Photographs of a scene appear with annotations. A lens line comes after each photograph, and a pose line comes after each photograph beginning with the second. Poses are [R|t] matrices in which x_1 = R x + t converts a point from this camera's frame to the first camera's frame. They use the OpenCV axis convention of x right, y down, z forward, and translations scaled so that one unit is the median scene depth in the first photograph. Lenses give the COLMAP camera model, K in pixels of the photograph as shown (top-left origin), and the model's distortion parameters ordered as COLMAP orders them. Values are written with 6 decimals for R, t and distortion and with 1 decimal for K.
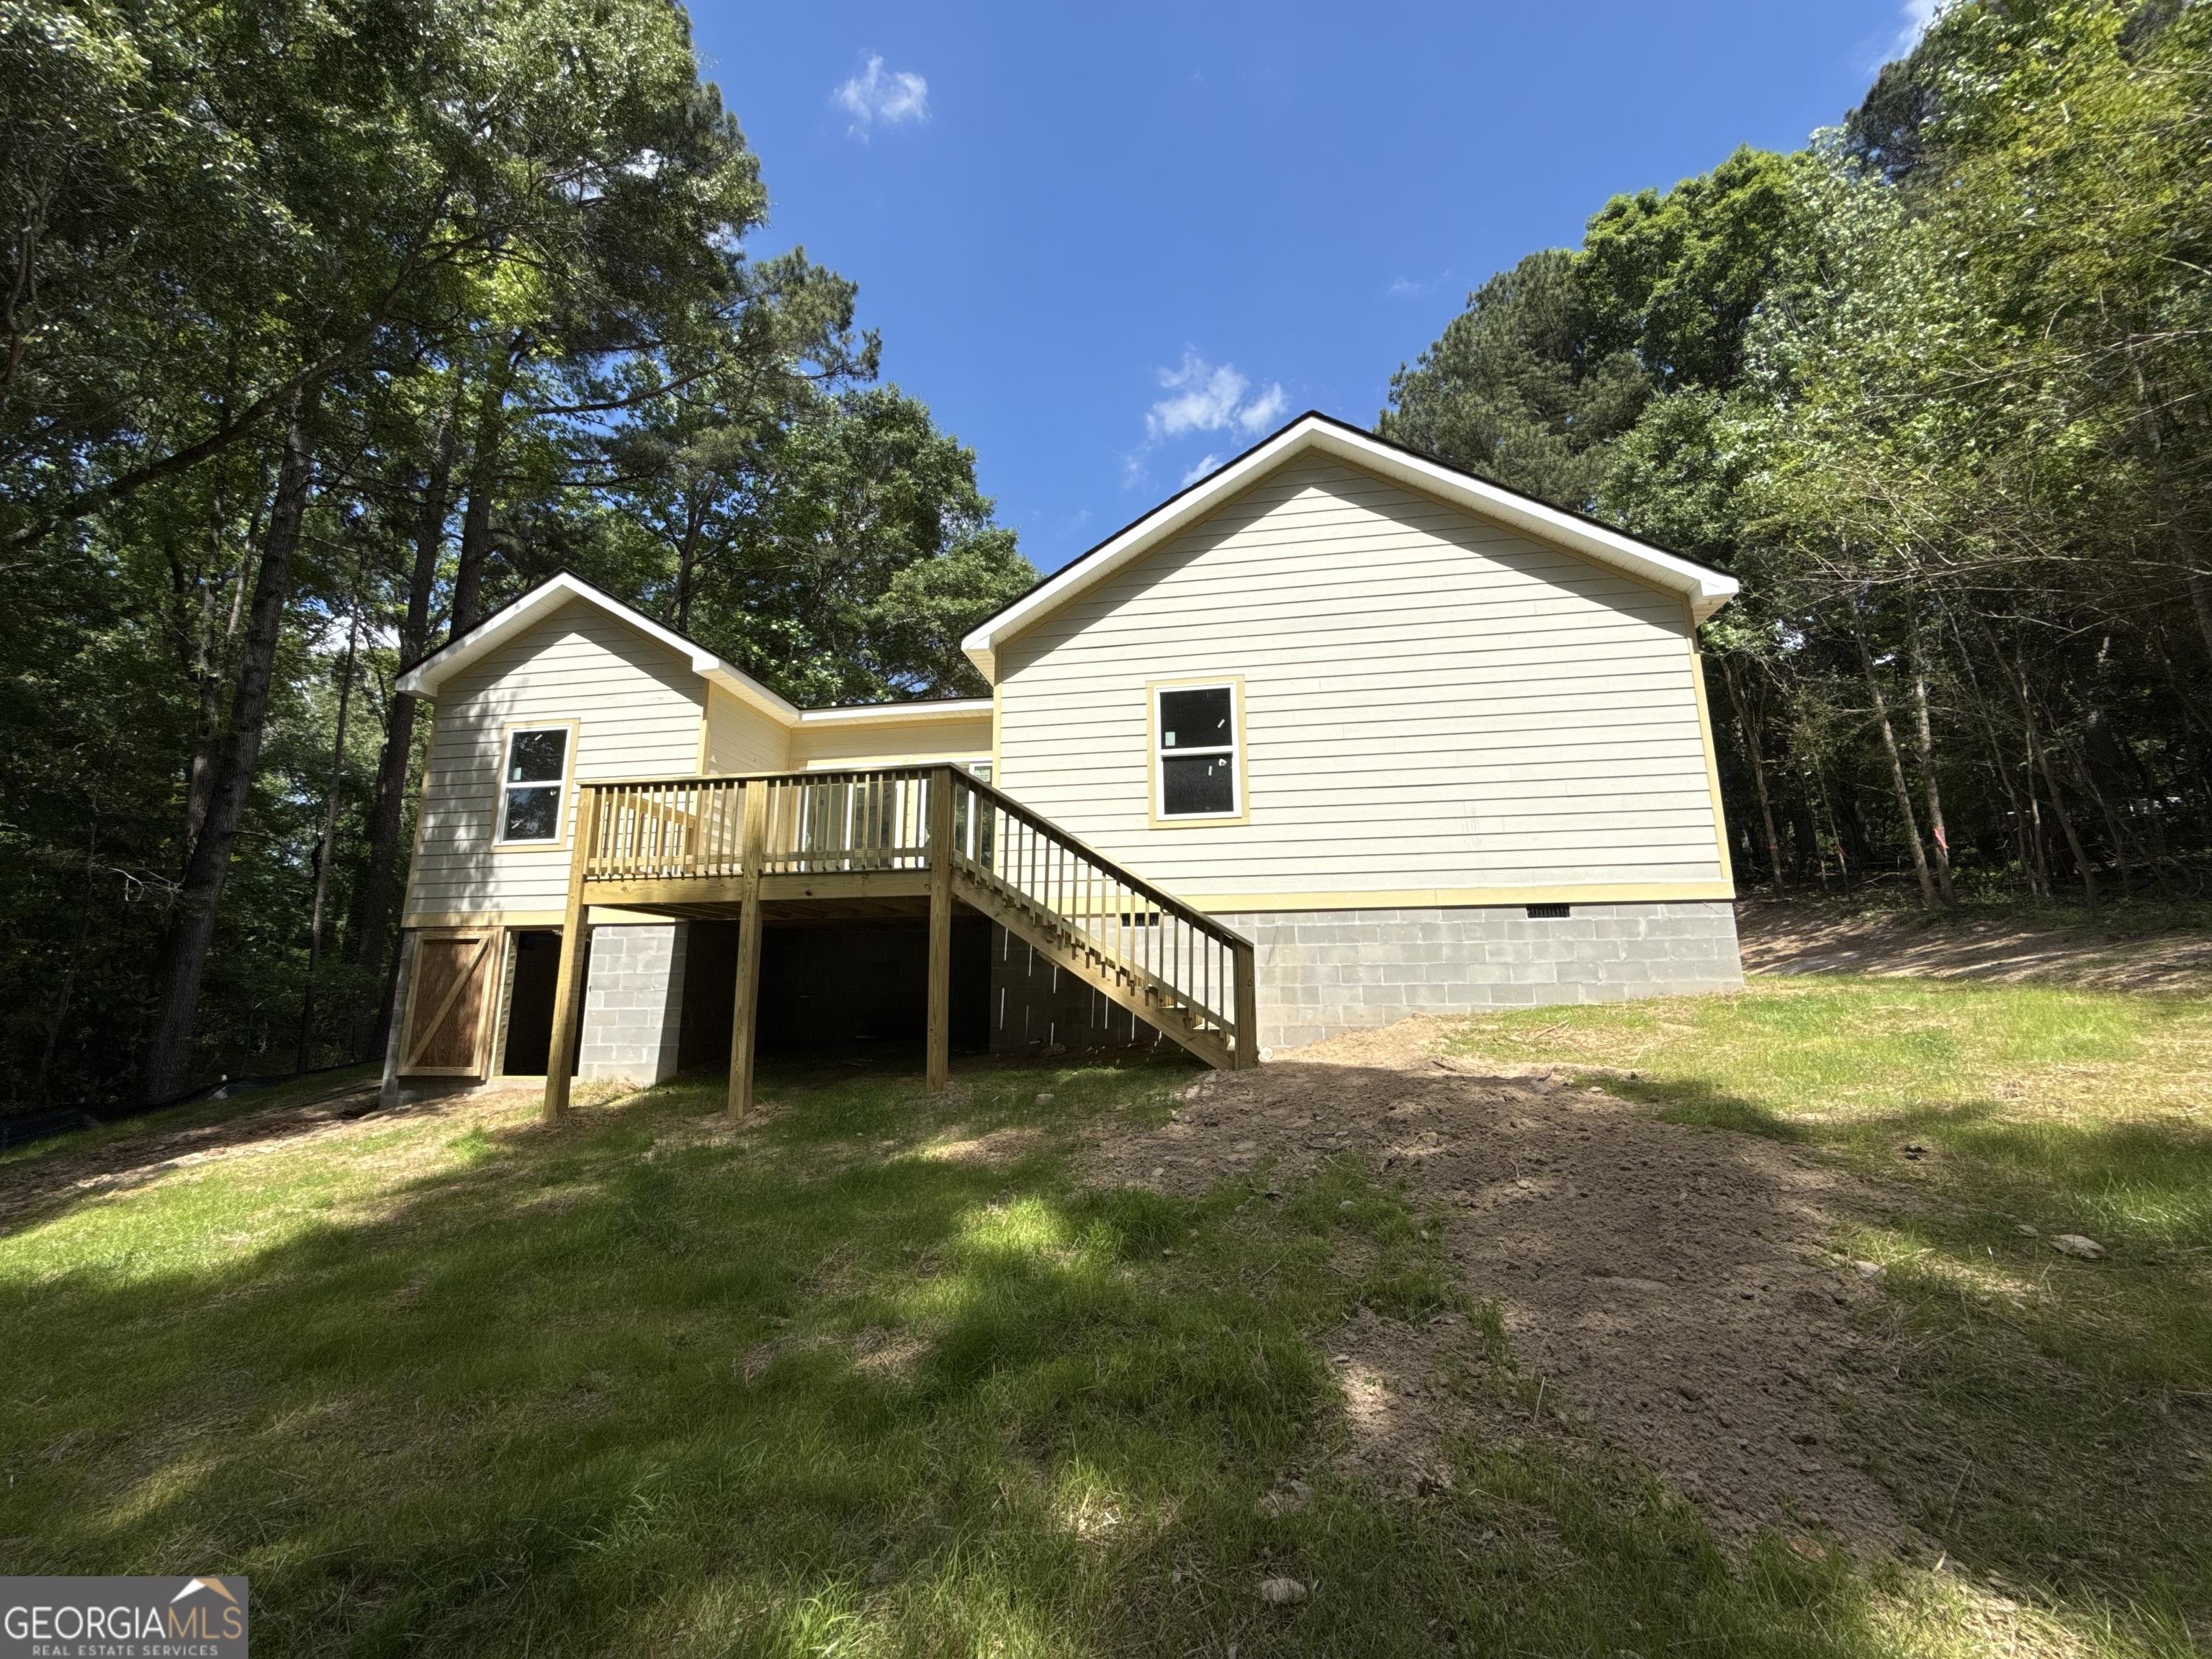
lens RADIAL K [[880.6, 0, 1097.5], [0, 880.6, 824.4], [0, 0, 1]] dist [0.000194, 0.000364]
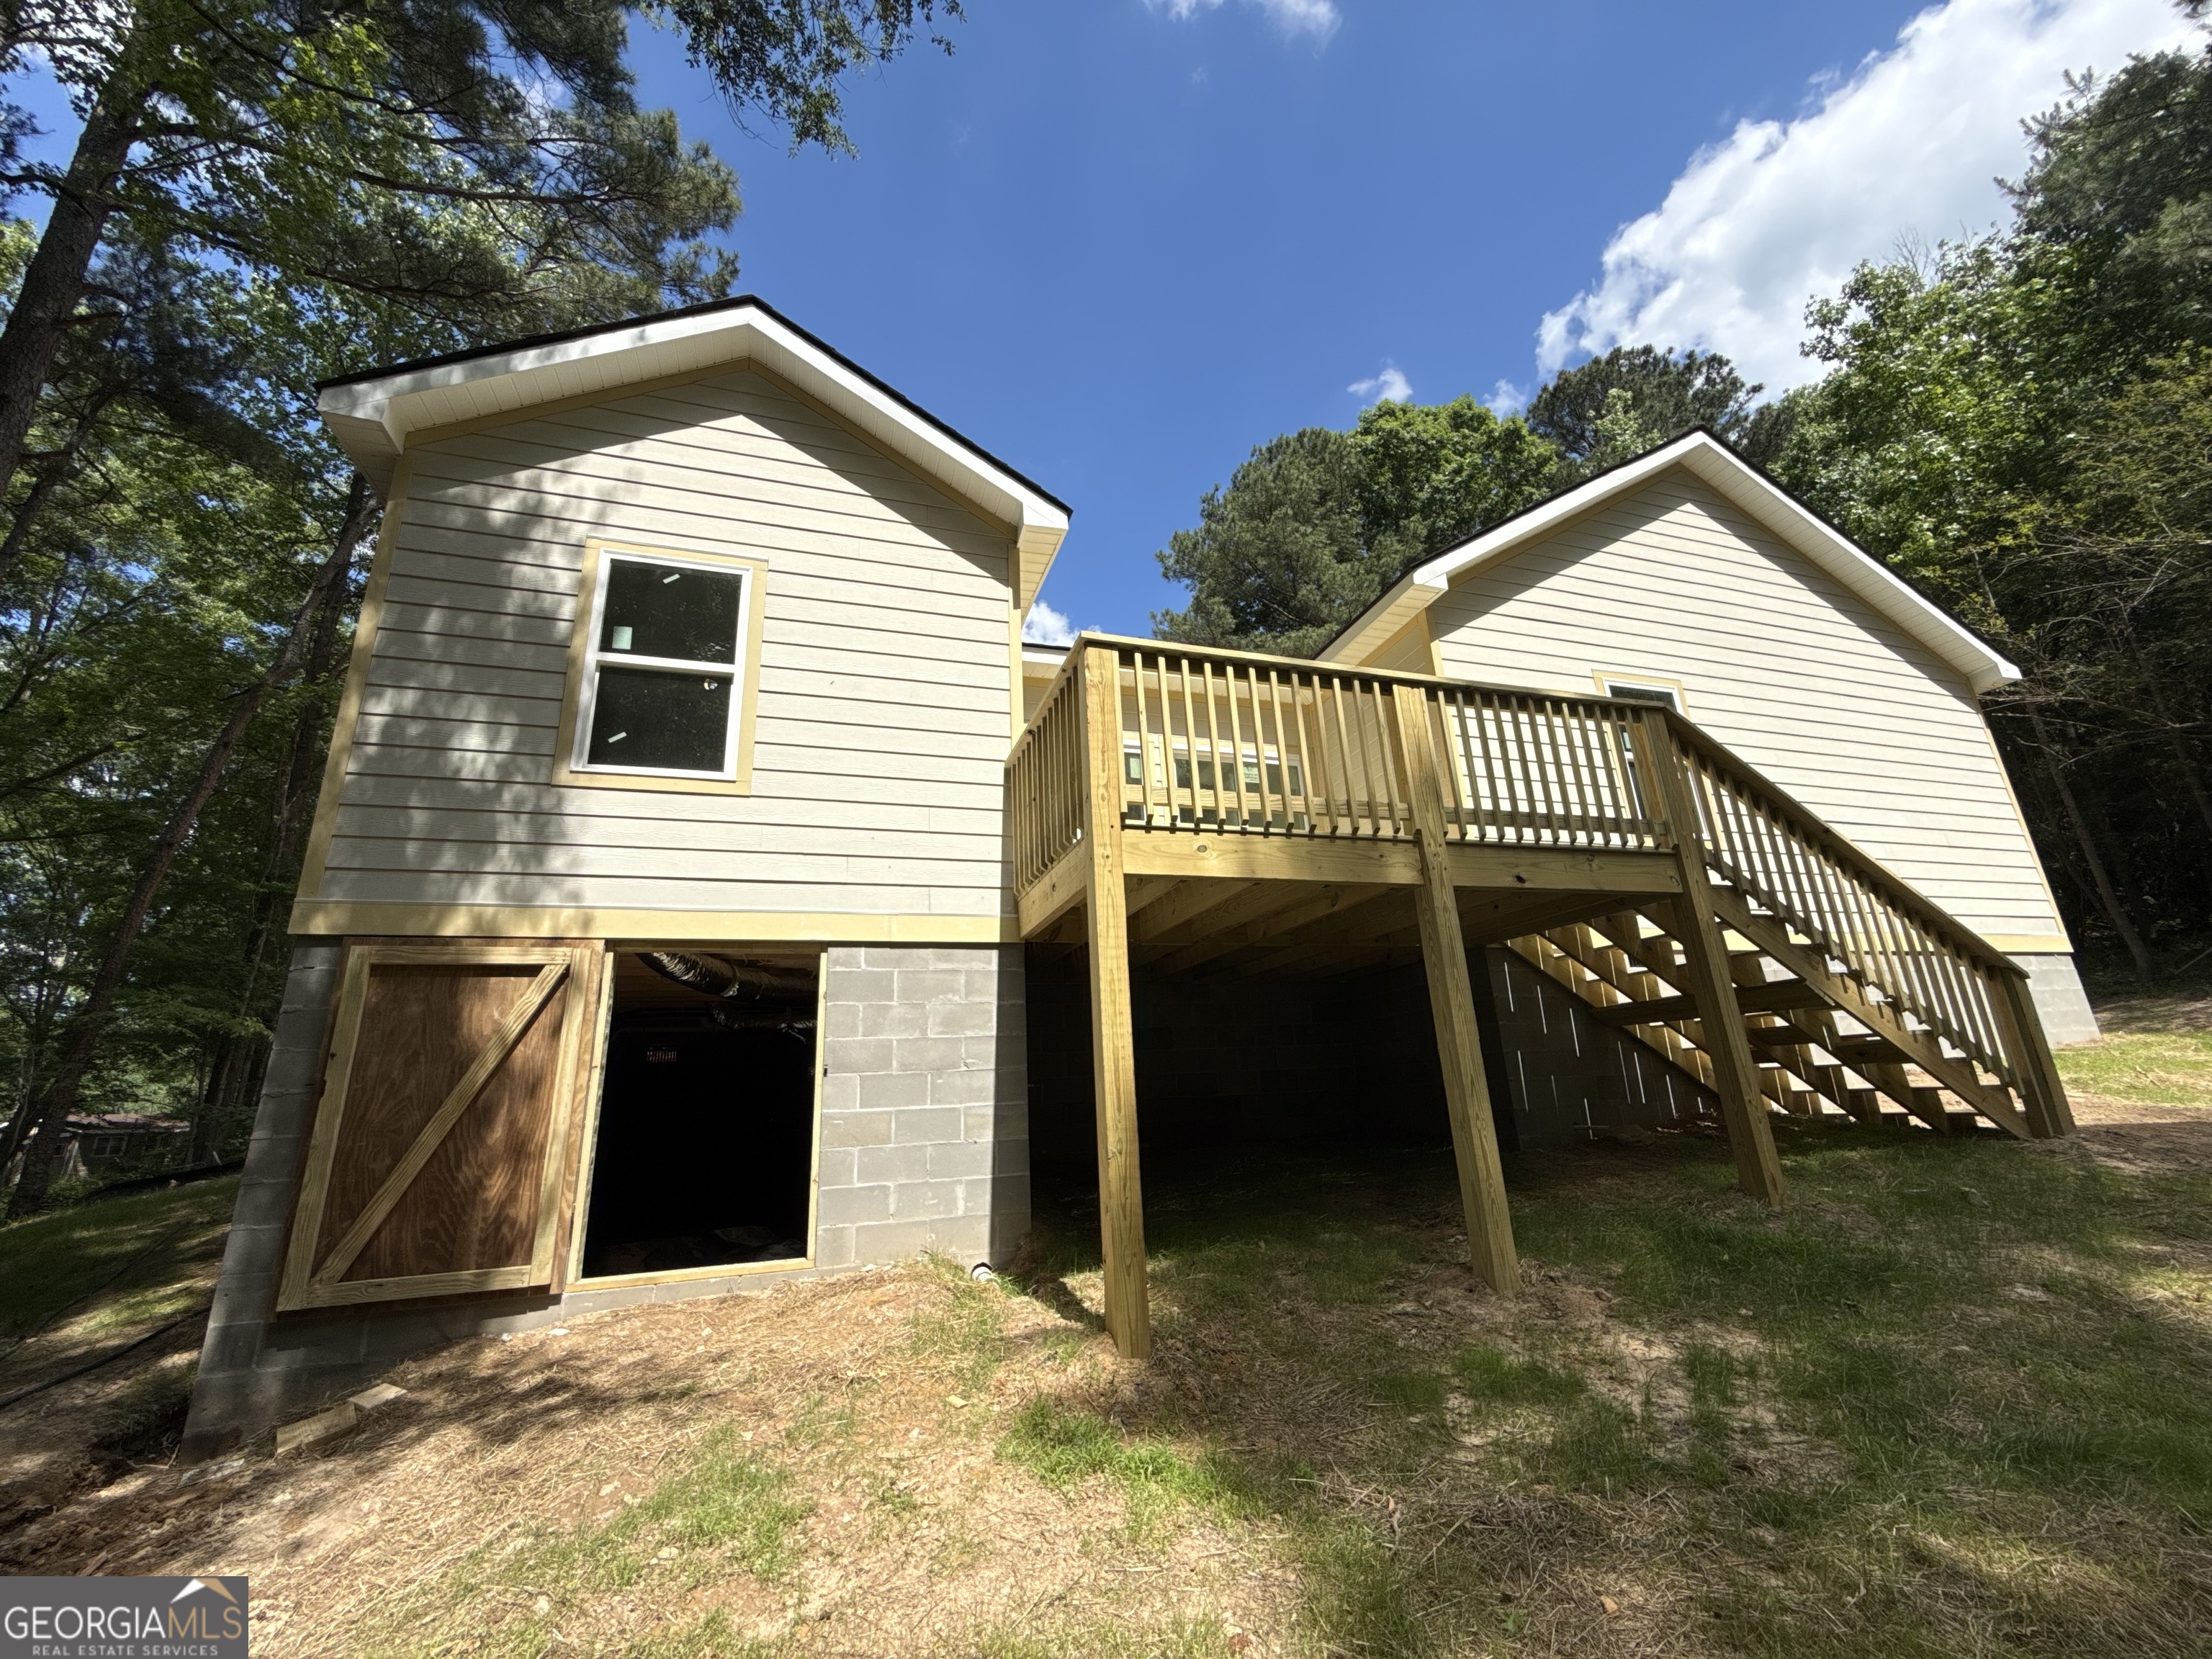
lens RADIAL K [[880.6, 0, 1105.1], [0, 880.6, 830.0], [0, 0, 1]] dist [0.000194, 0.000364]
pose [[0.888101, 0.100371, 0.448556, -0.681731], [-0.048562, 0.990894, -0.125578, 0.107546], [-0.457076, 0.089744, 0.884889, 0.480642]]
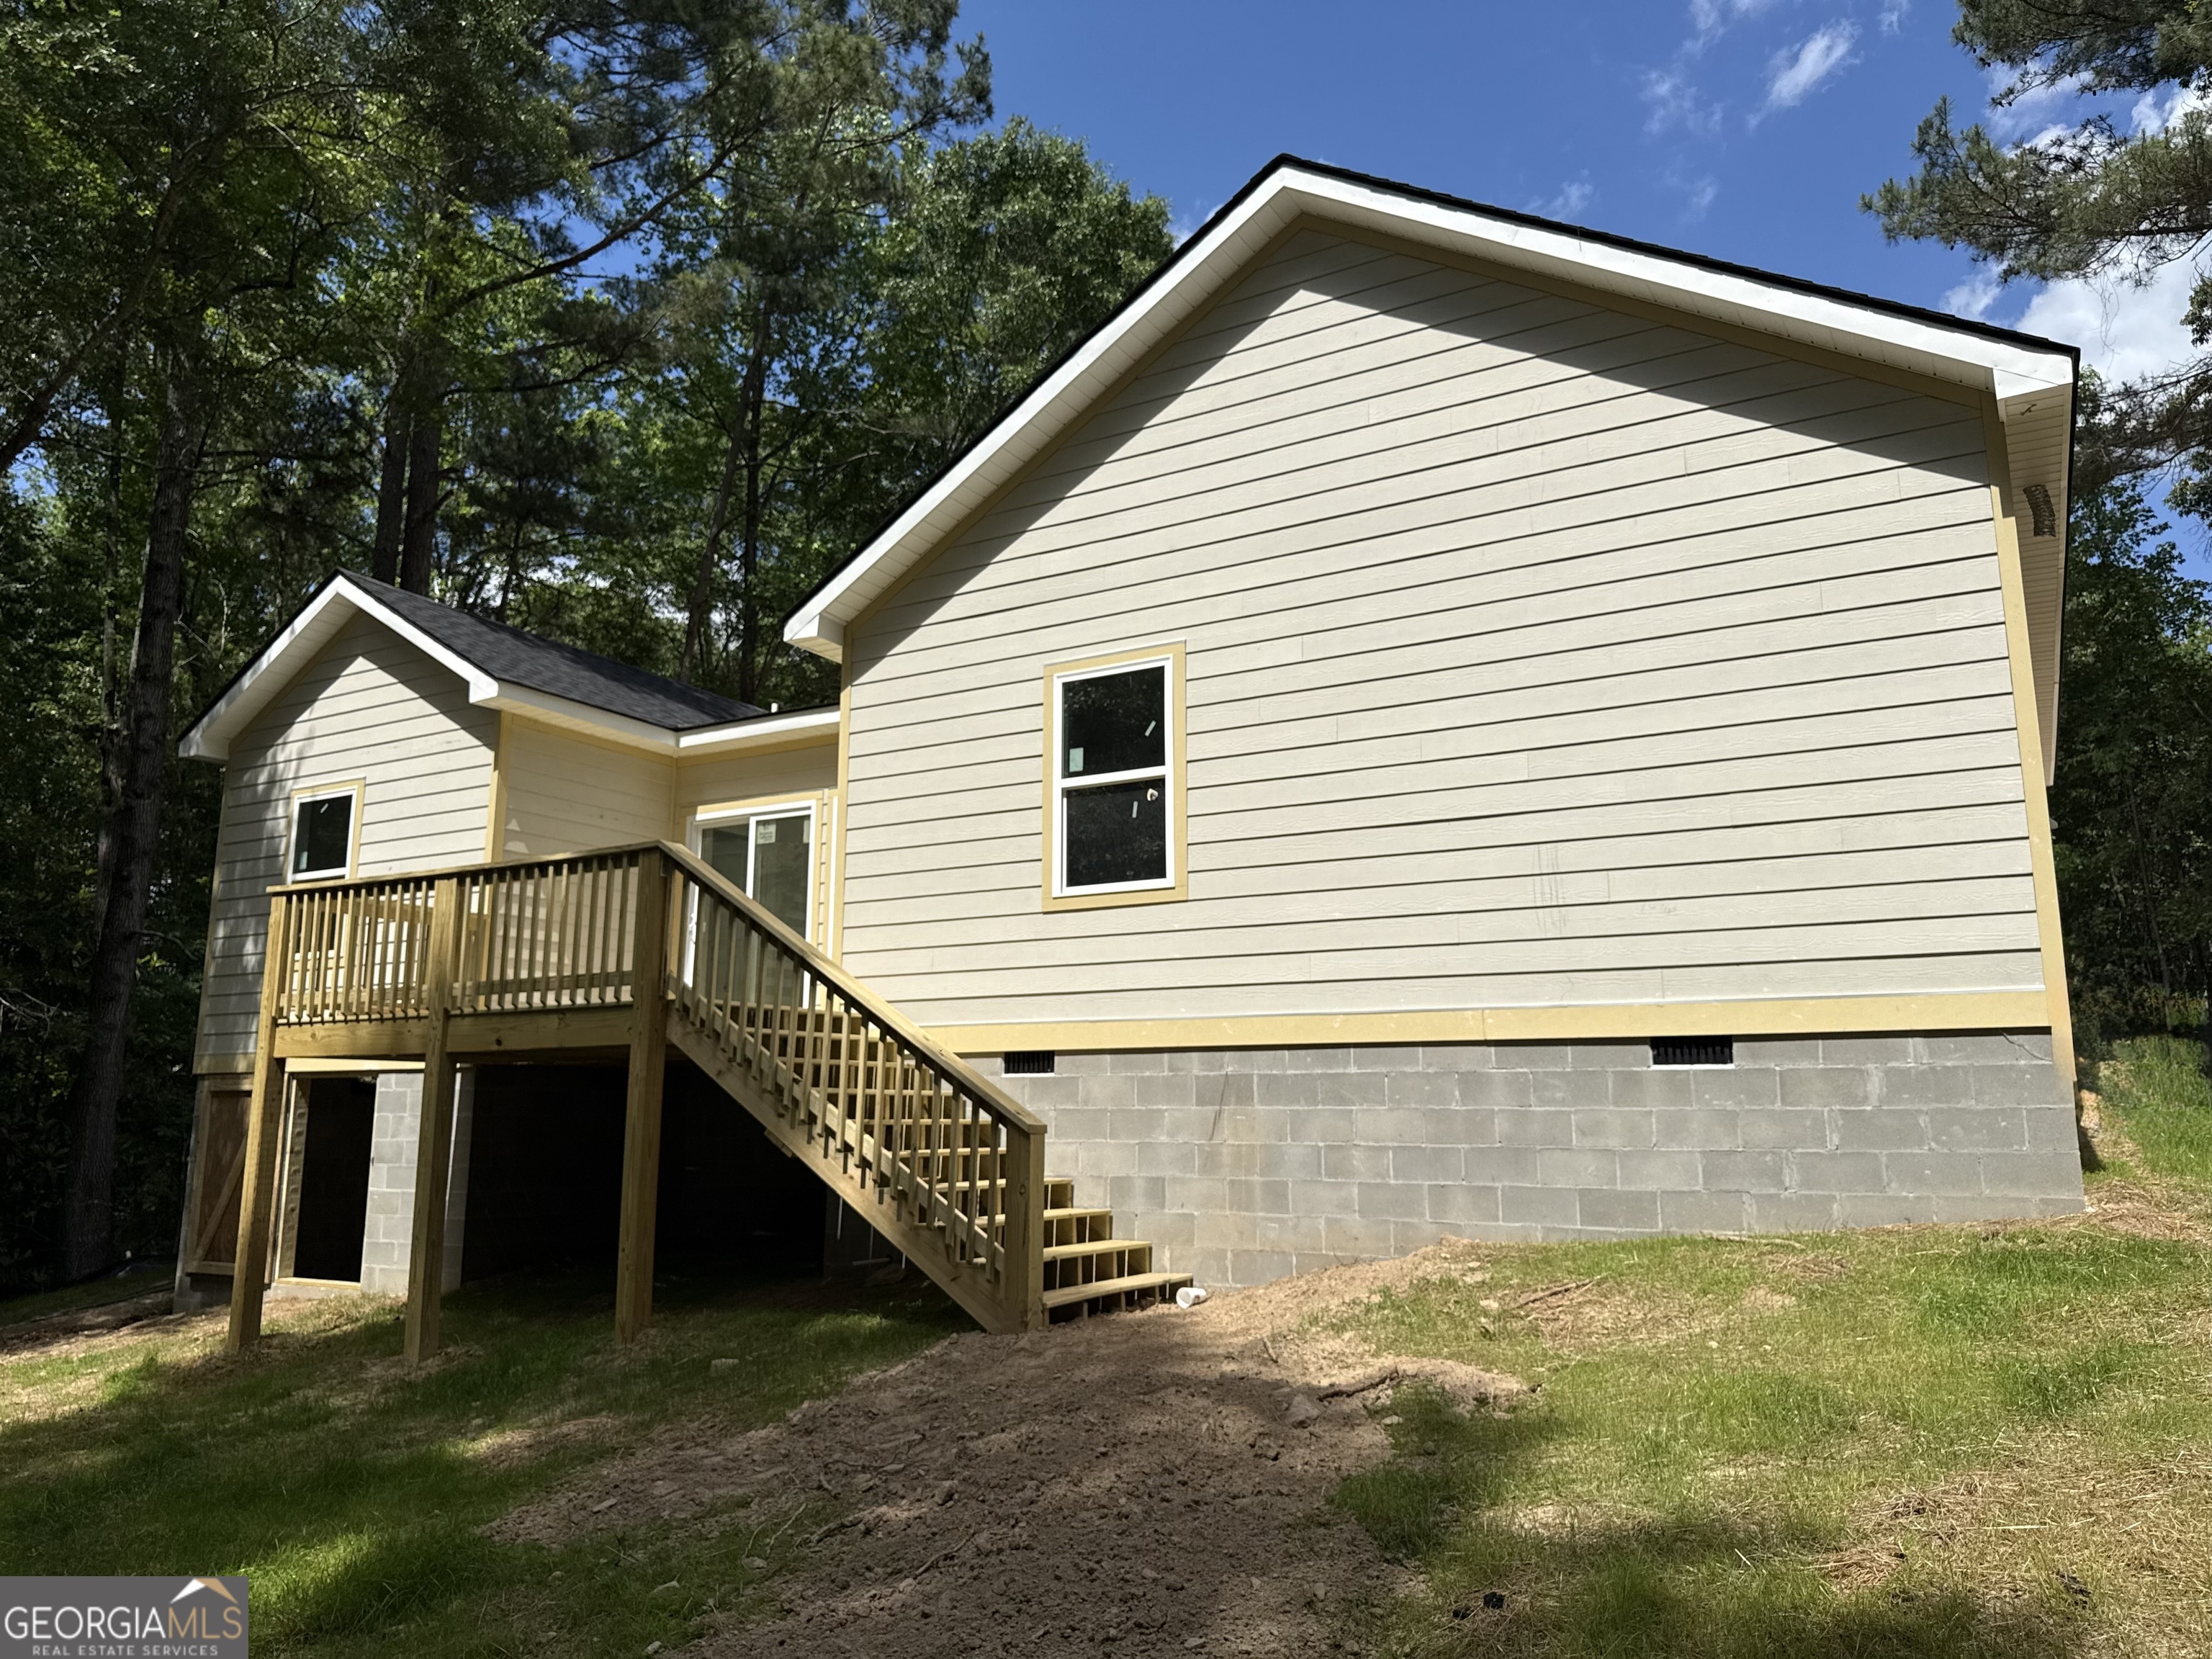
lens RADIAL K [[1564.3, 0, 1105.5], [0, 1564.3, 831.1], [0, 0, 1]] dist [0.042525, -0.031697]
pose [[0.936779, -0.057946, -0.345089, 0.445755], [0.063699, 0.997955, 0.005345, -0.050736], [0.344074, -0.026989, 0.938555, 0.006898]]
